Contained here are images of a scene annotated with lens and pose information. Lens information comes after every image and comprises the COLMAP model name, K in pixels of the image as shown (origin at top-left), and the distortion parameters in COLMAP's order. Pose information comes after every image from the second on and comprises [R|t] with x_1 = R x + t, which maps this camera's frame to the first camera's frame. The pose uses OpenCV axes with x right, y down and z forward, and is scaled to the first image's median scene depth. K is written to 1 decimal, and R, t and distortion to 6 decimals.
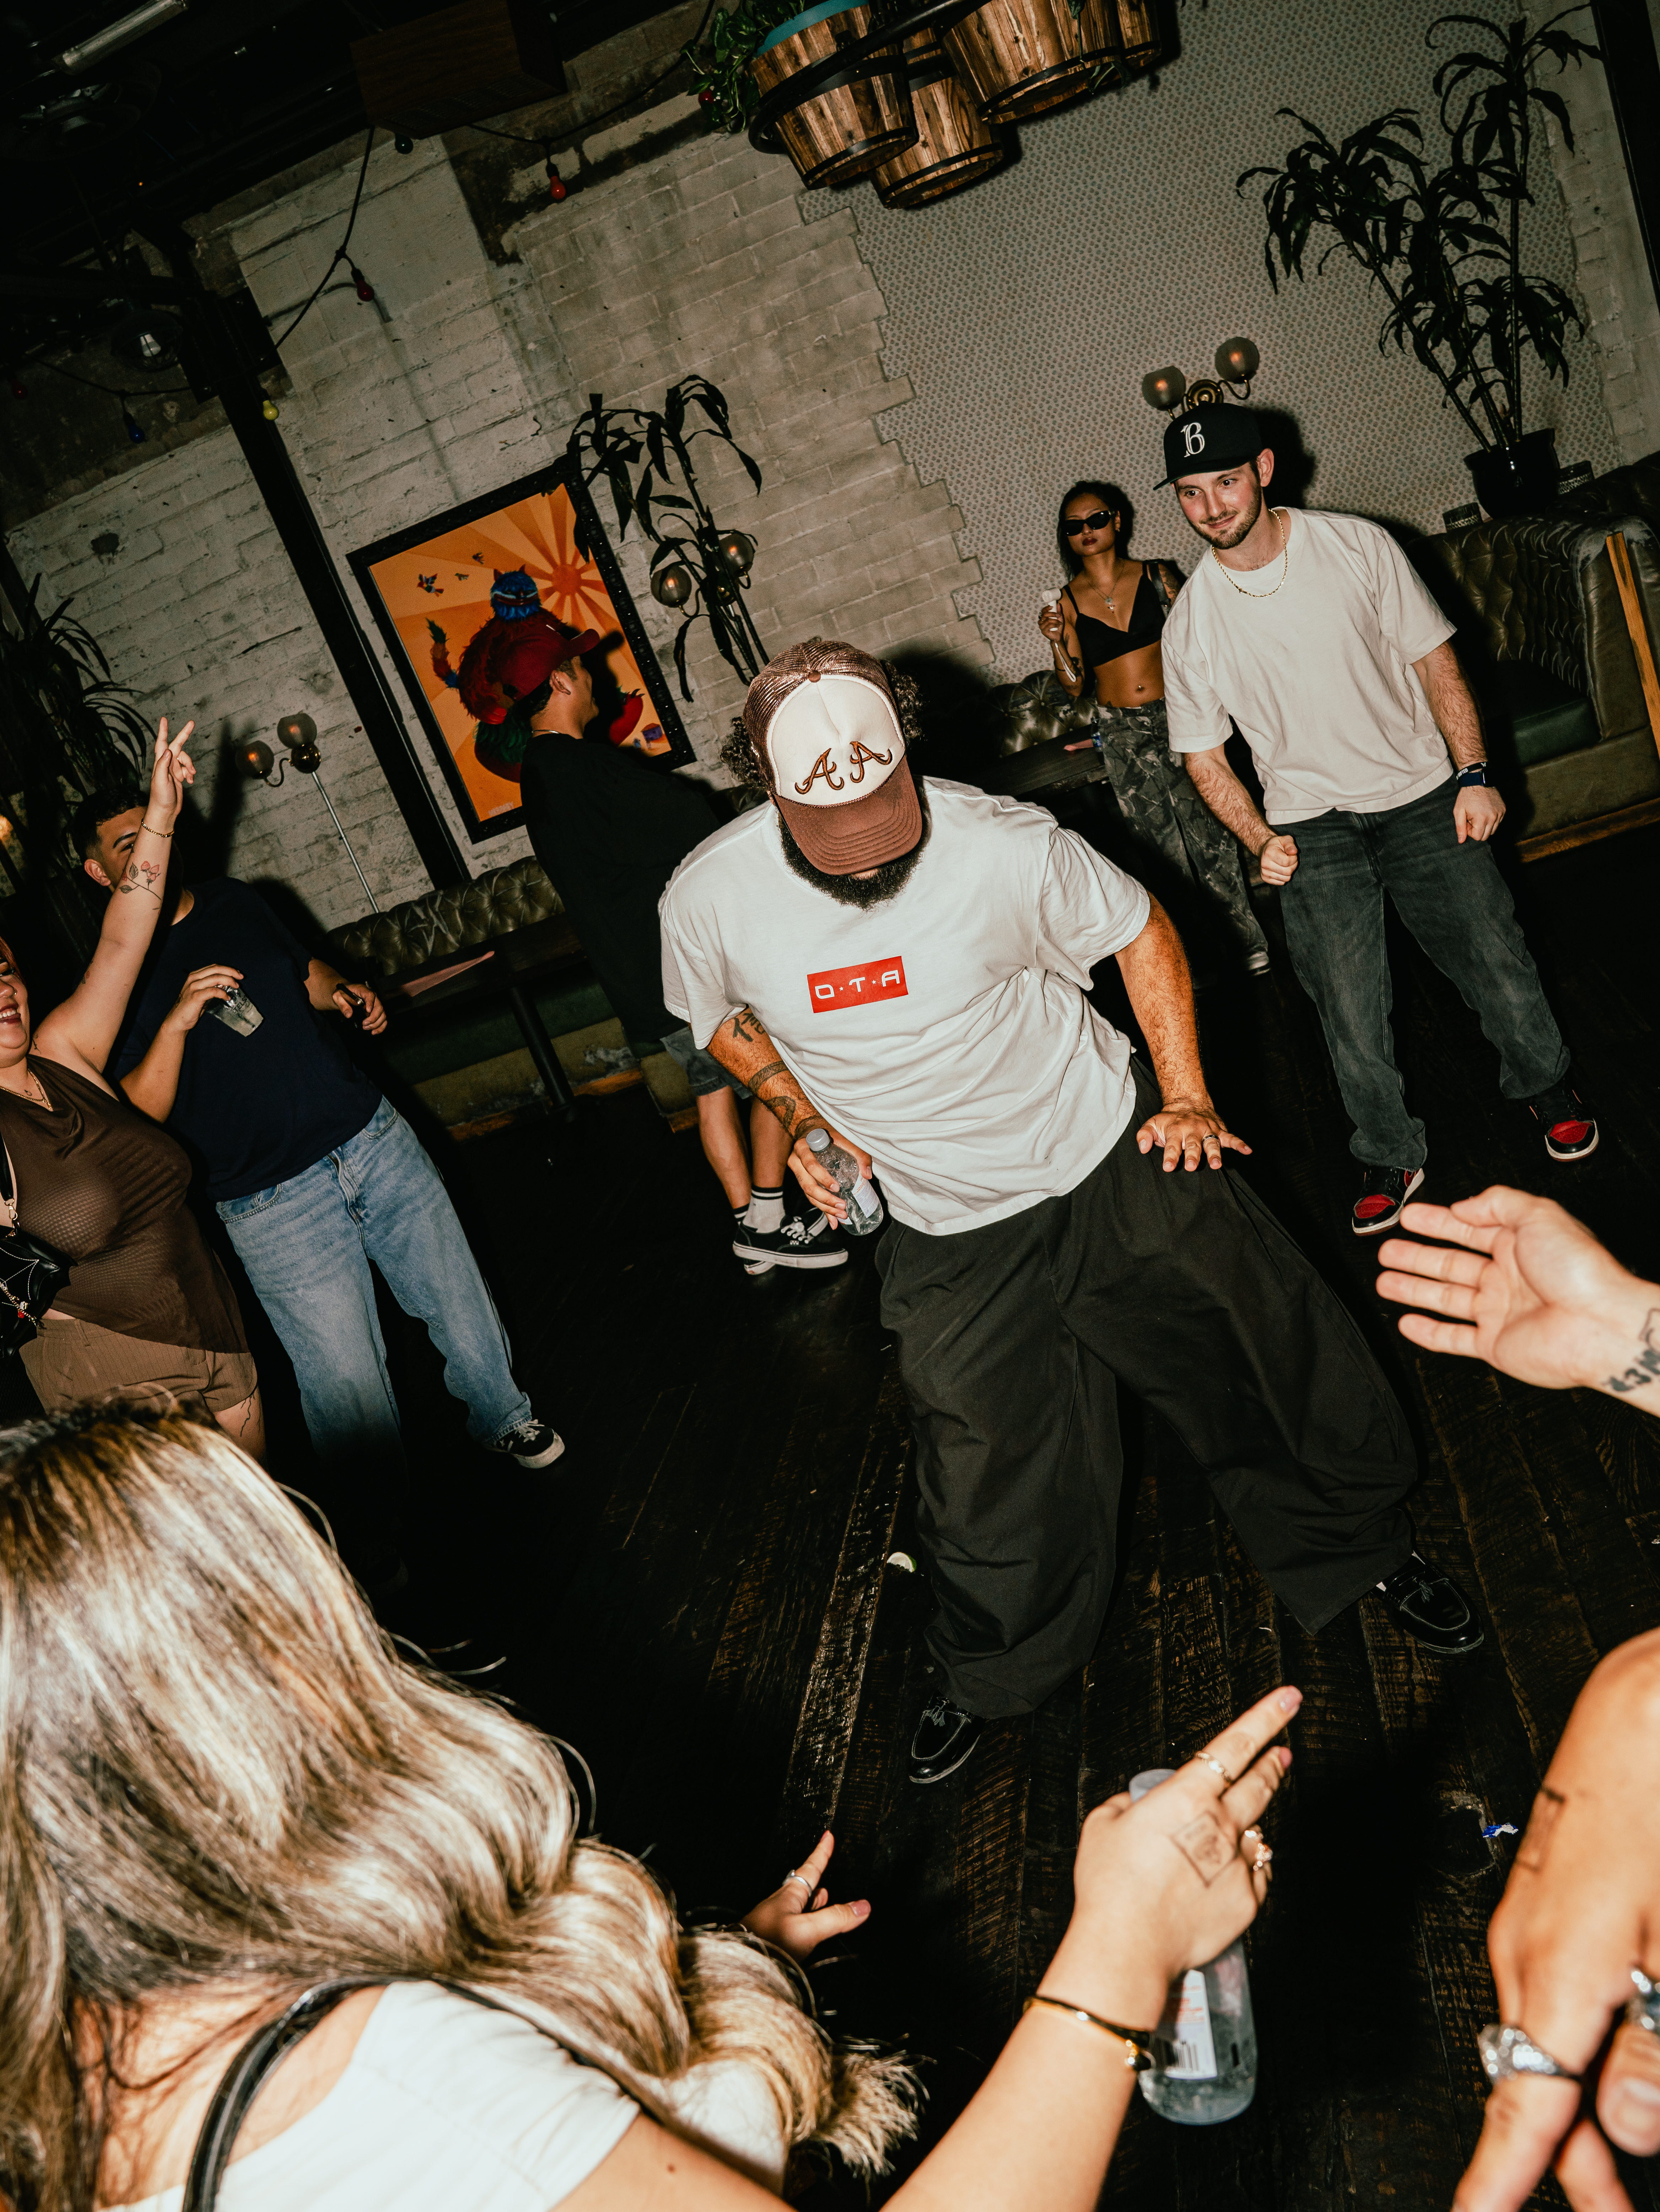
lens RADIAL K [[1808.5, 0, 819.5], [0, 1808.5, 1105.4], [0, 0, 1]] dist [-0.110897, 0.100692]
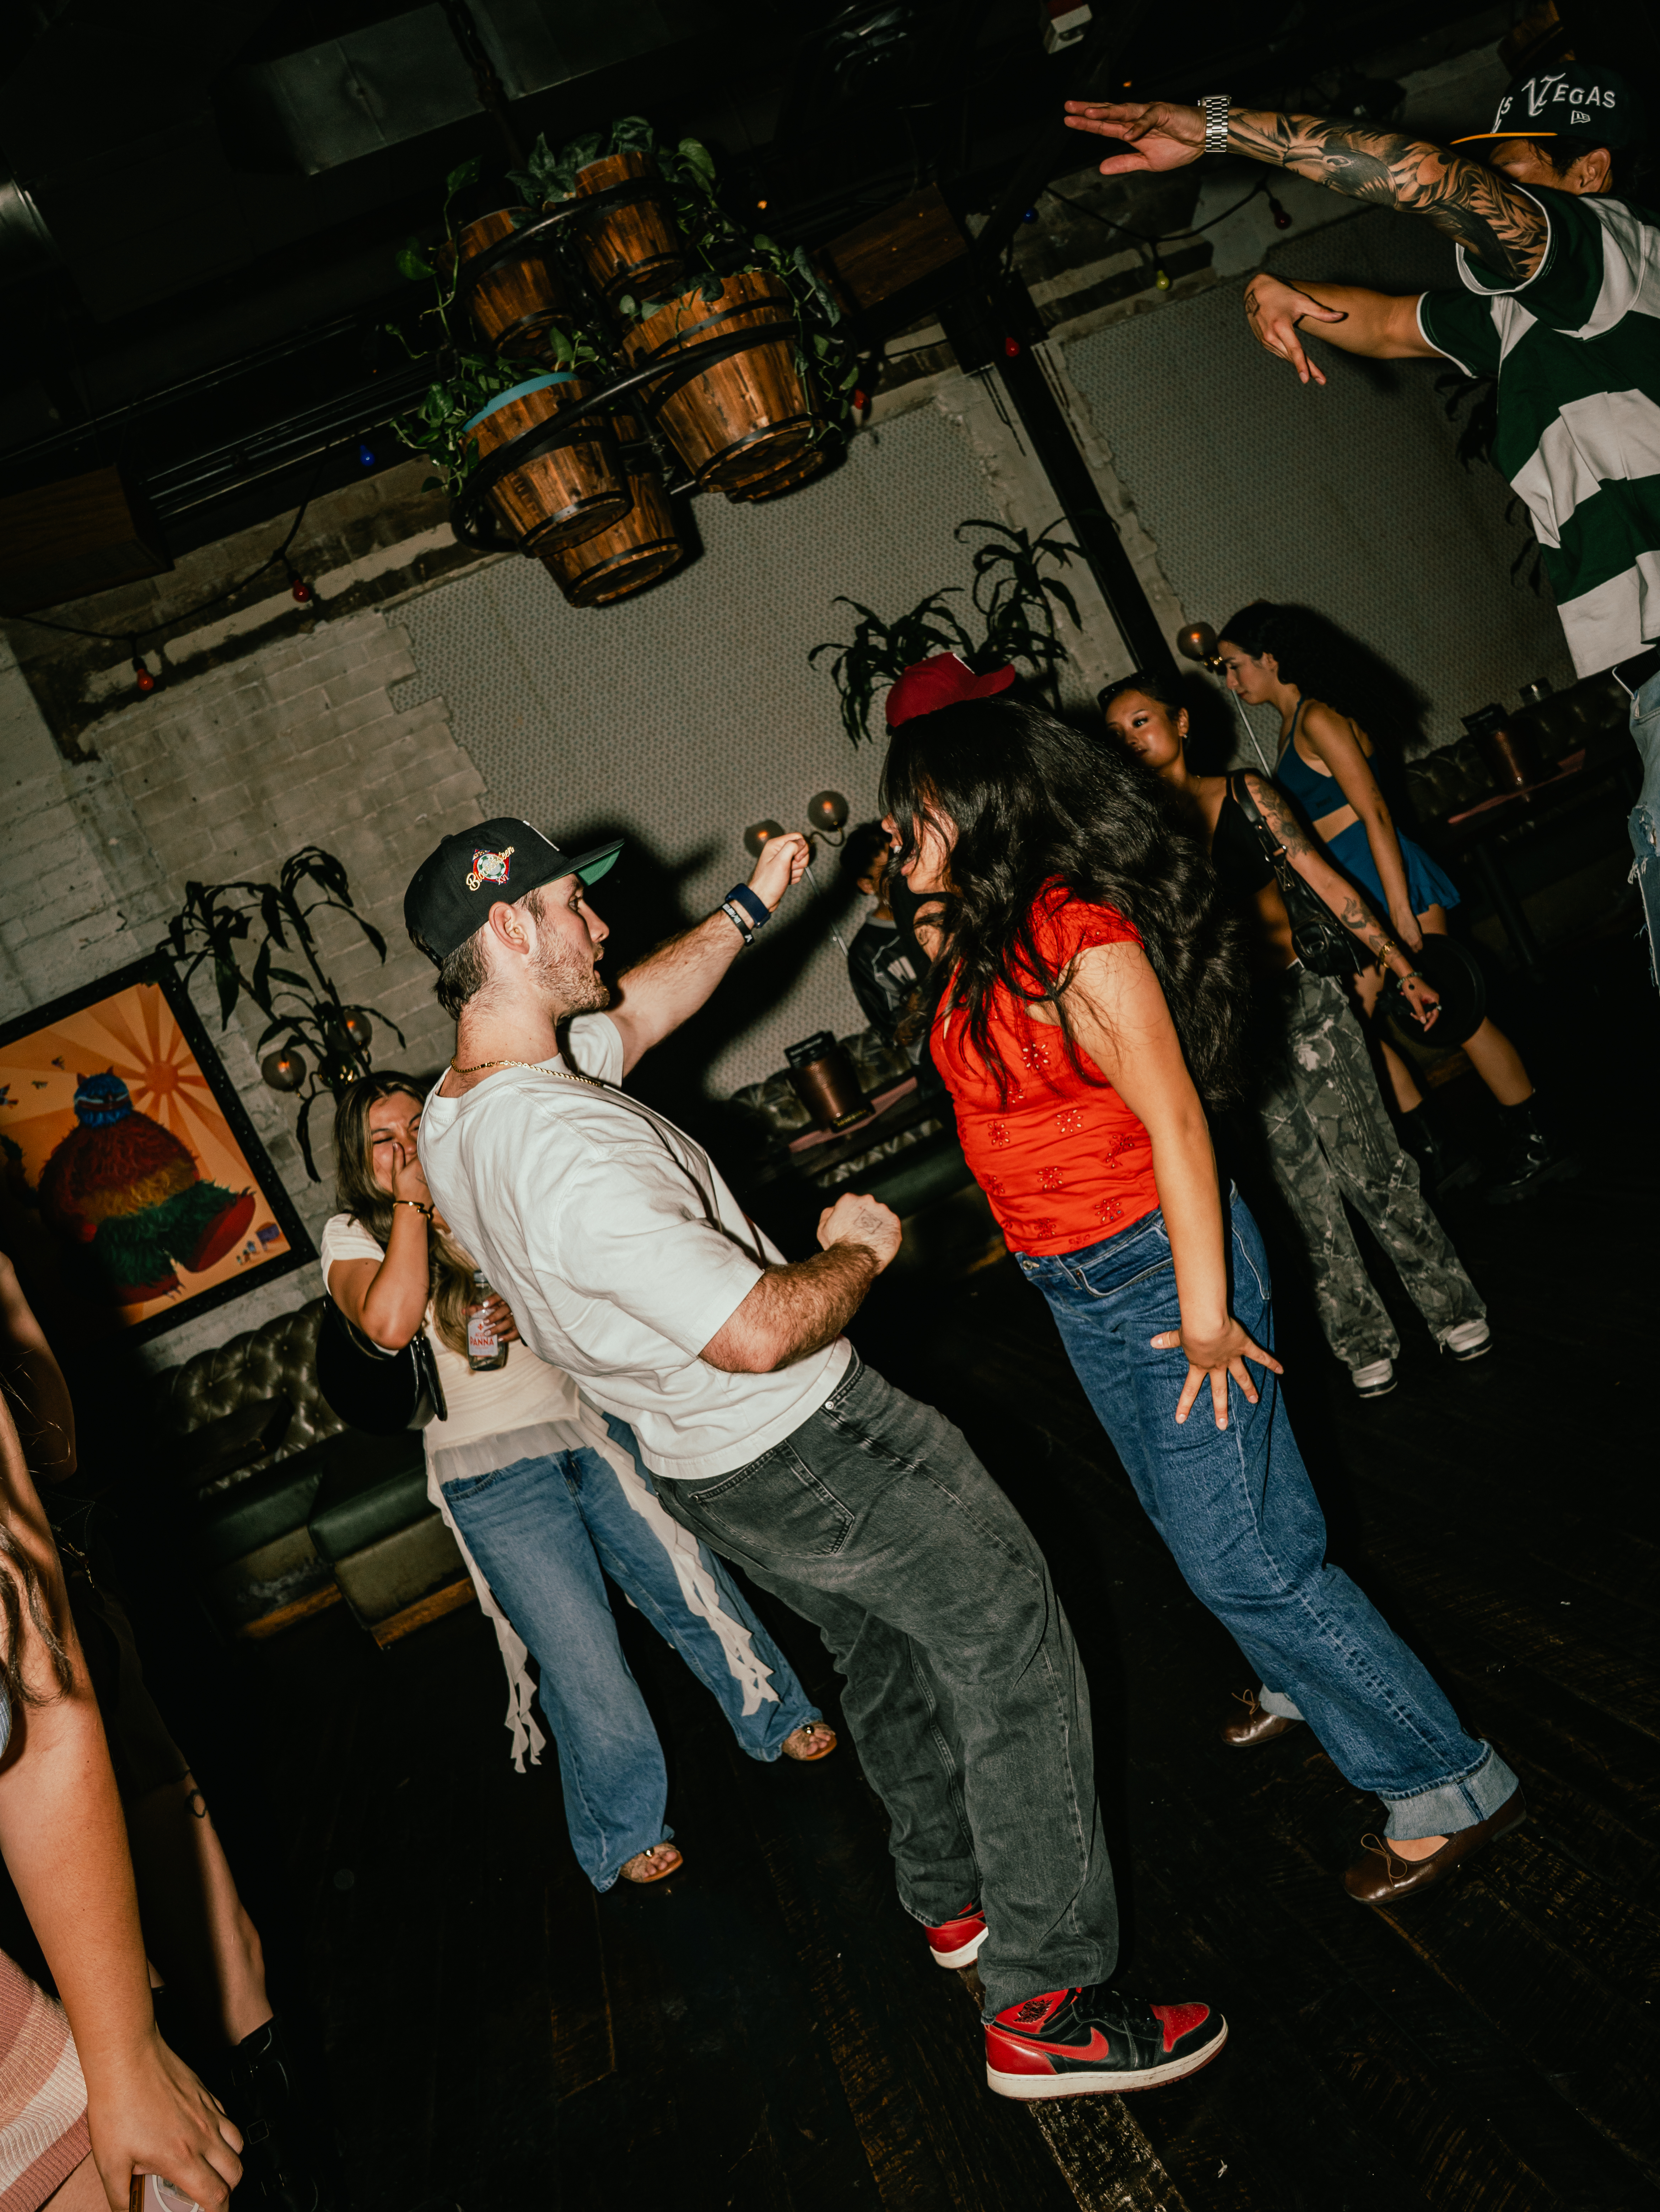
lens RADIAL K [[1732.7, 0, 814.2], [0, 1732.7, 1110.2], [0, 0, 1]] dist [-0.124571, 0.094888]
pose [[0.940411, -0.085124, 0.329213, -0.123838], [0.192038, 0.931937, -0.307596, 0.061364], [-0.280622, 0.352488, 0.892751, 0.134790]]
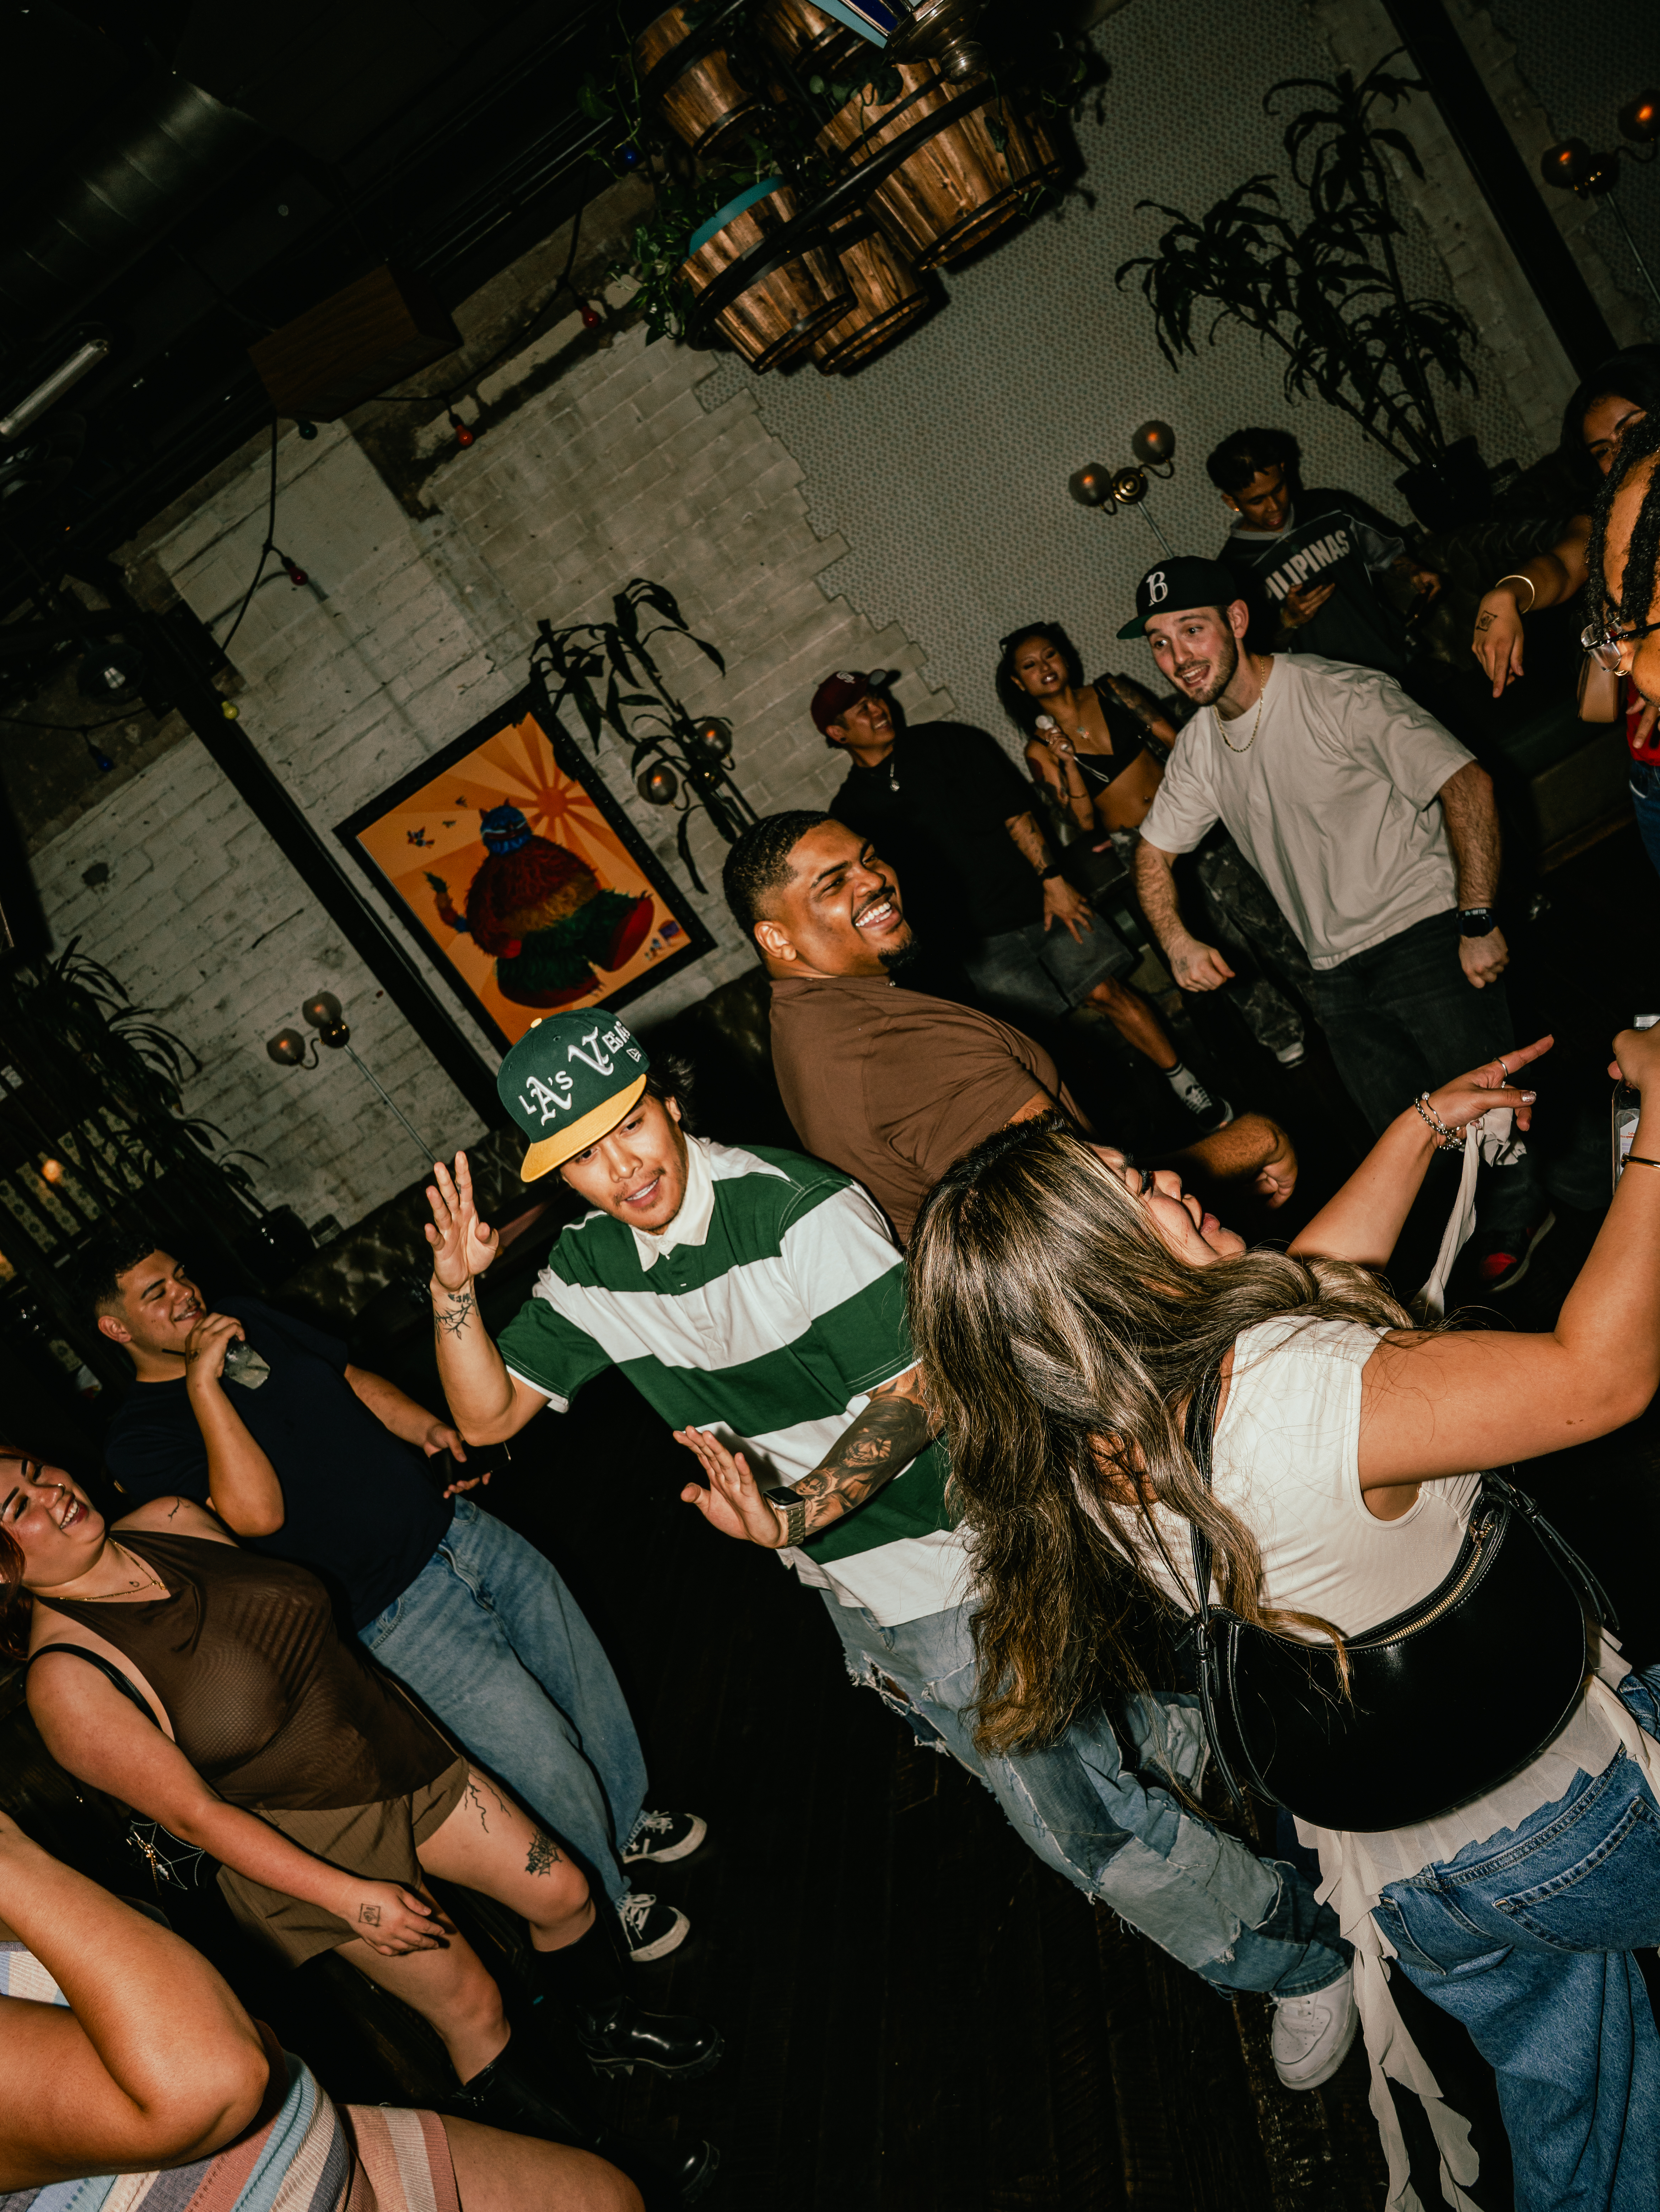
lens RADIAL K [[1732.7, 0, 815.5], [0, 1732.7, 1108.8], [0, 0, 1]] dist [-0.124571, 0.094888]
pose [[0.971339, -0.237346, 0.012954, -0.054518], [0.237689, 0.969342, -0.062283, -0.033459], [0.002226, 0.063577, 0.997974, 0.048275]]
